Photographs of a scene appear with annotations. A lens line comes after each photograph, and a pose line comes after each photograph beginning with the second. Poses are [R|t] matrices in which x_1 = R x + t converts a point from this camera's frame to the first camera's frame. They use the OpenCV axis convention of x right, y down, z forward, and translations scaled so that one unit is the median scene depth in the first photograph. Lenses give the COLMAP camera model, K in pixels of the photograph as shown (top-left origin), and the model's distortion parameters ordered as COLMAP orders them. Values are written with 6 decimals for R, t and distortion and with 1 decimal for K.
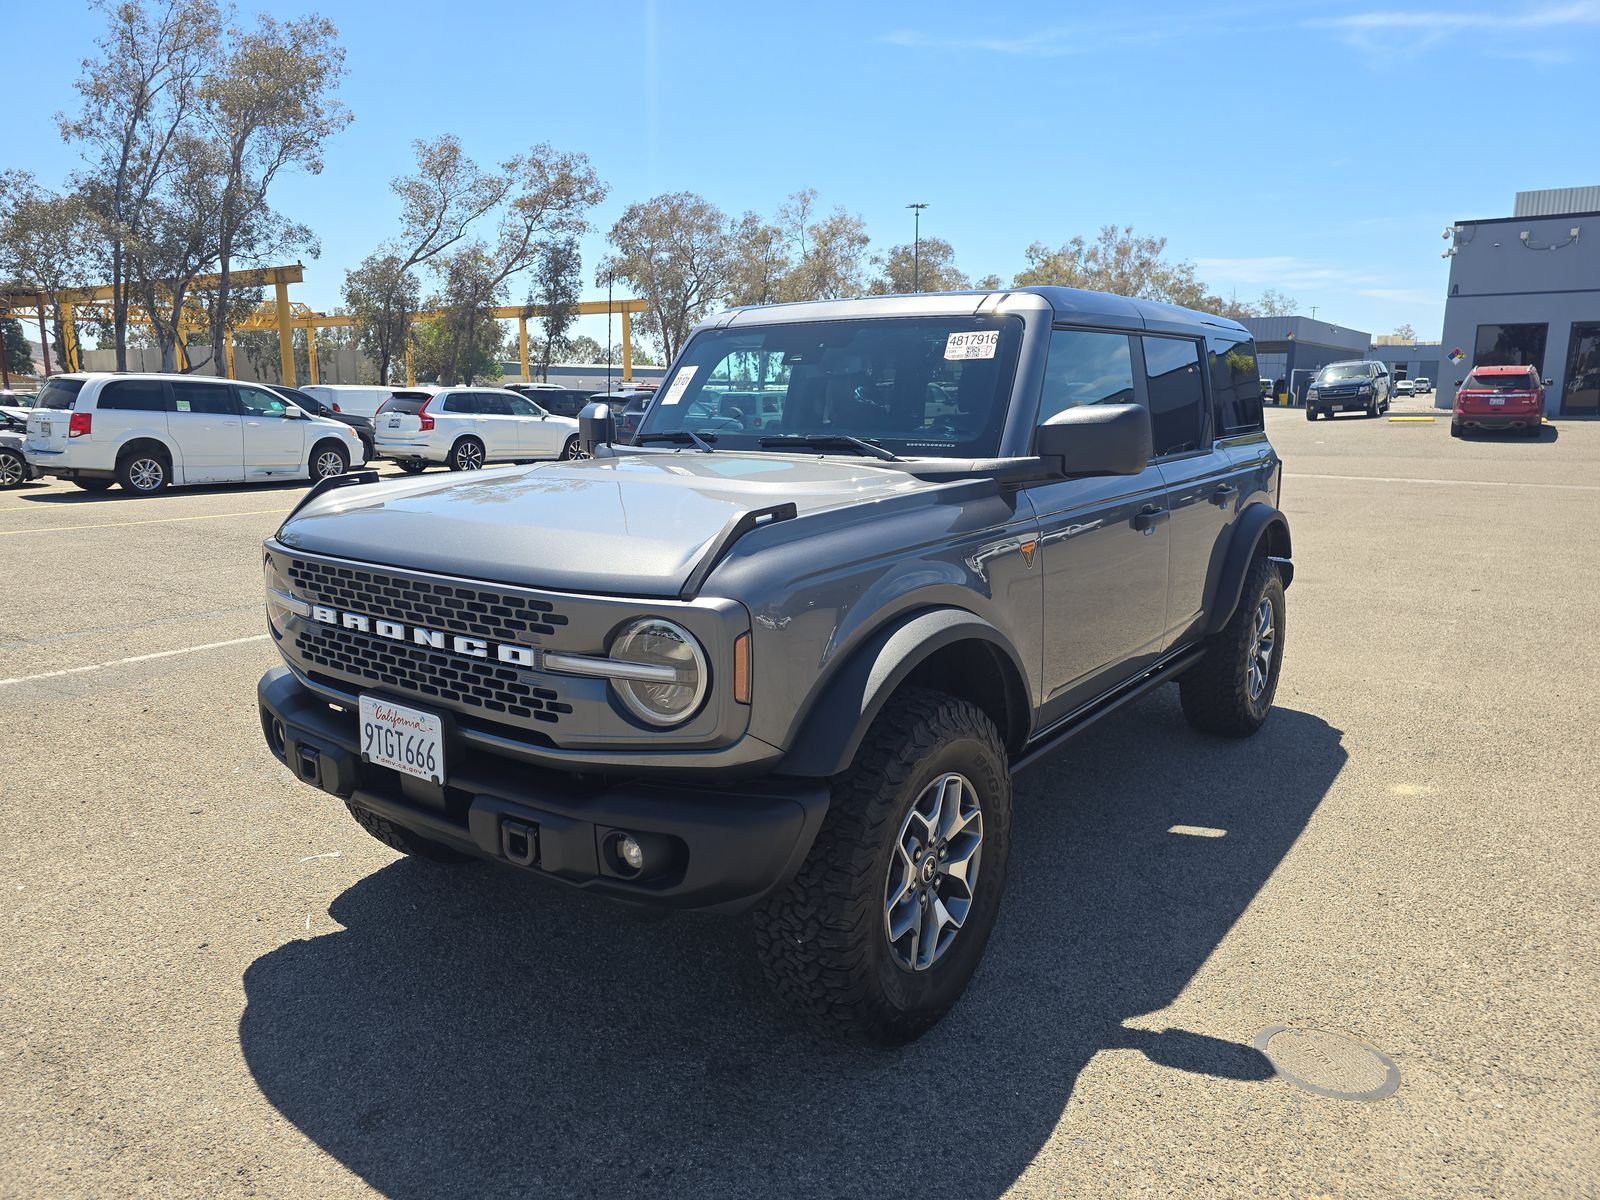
lens RADIAL K [[1059.9, 0, 799.2], [0, 1059.9, 594.3], [0, 0, 1]] dist [0.041668, -0.035255]
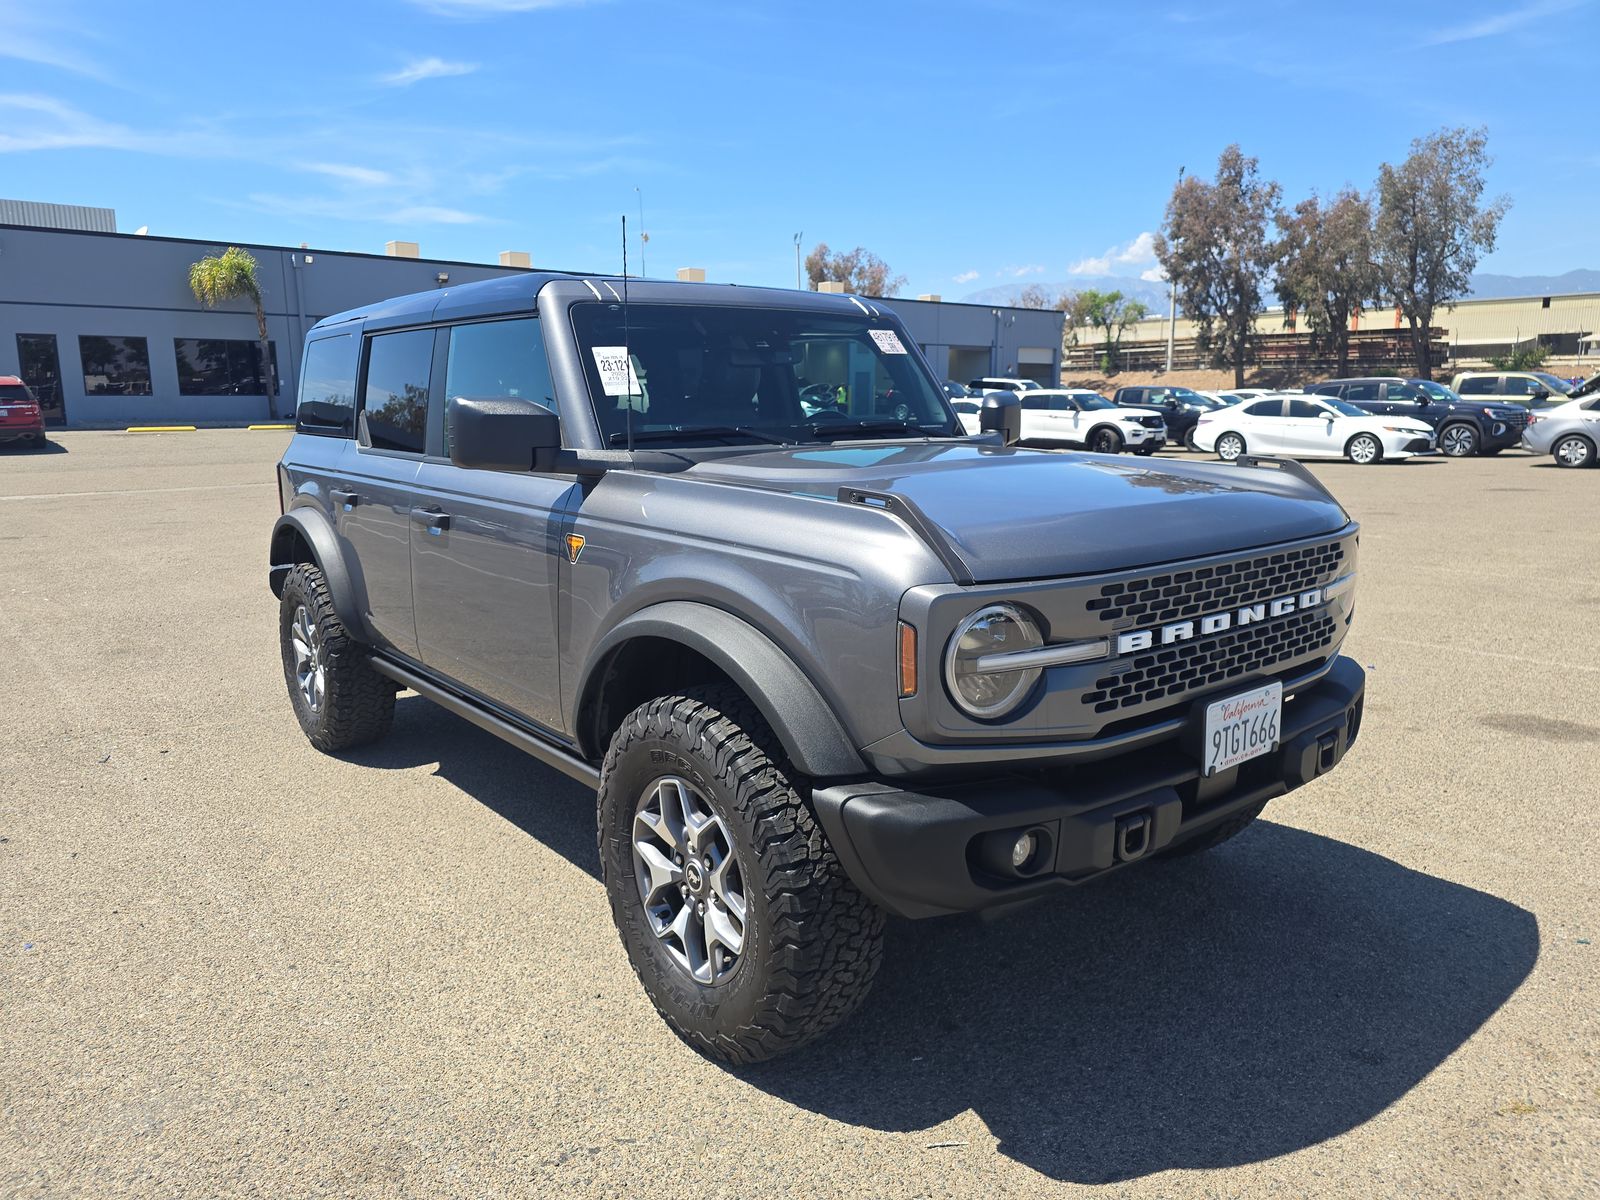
lens RADIAL K [[1059.9, 0, 791.7], [0, 1059.9, 602.1], [0, 0, 1]] dist [0.041668, -0.035255]
pose [[0.271640, -0.181111, 0.945204, -1.366118], [0.185703, 0.973540, 0.133171, -0.178470], [-0.944313, 0.139353, 0.298085, 1.073186]]
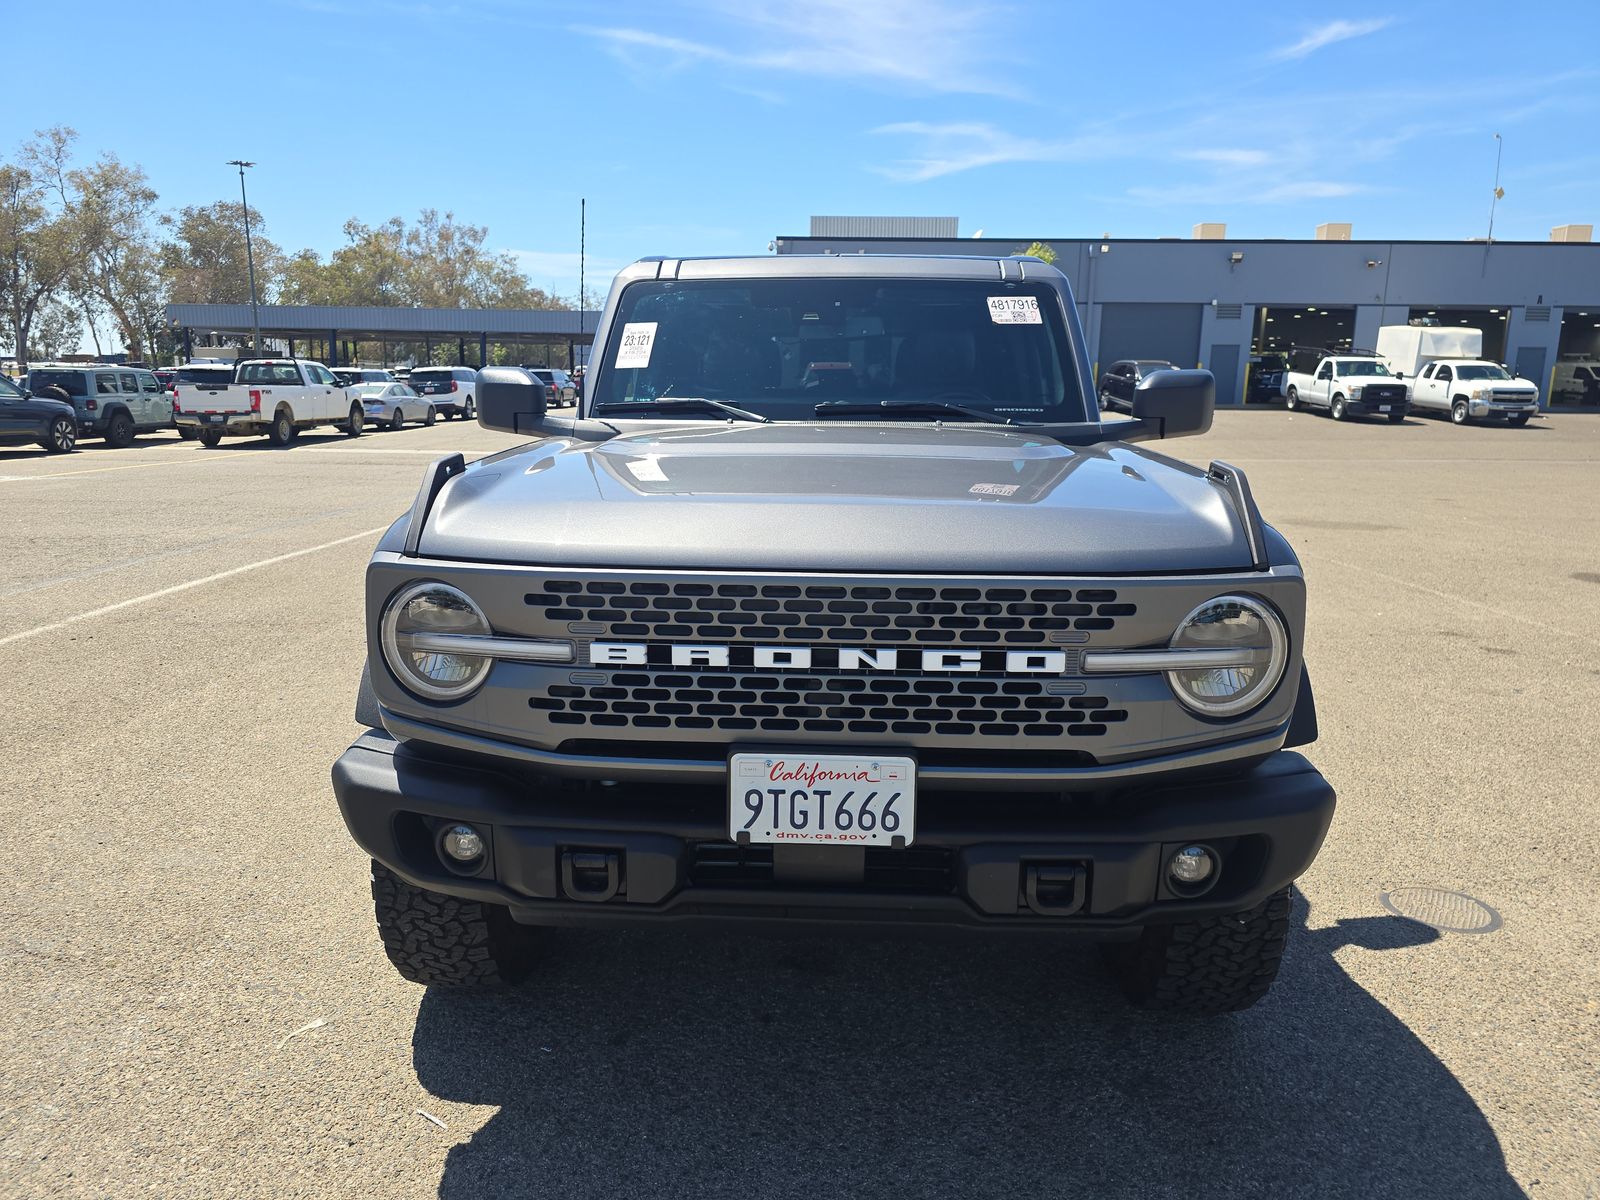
lens RADIAL K [[1059.9, 0, 799.9], [0, 1059.9, 593.7], [0, 0, 1]] dist [0.041668, -0.035255]
pose [[0.835034, -0.098987, 0.541220, -0.767570], [0.092858, 0.994927, 0.038699, -0.038042], [-0.542305, 0.017941, 0.839990, 0.378538]]
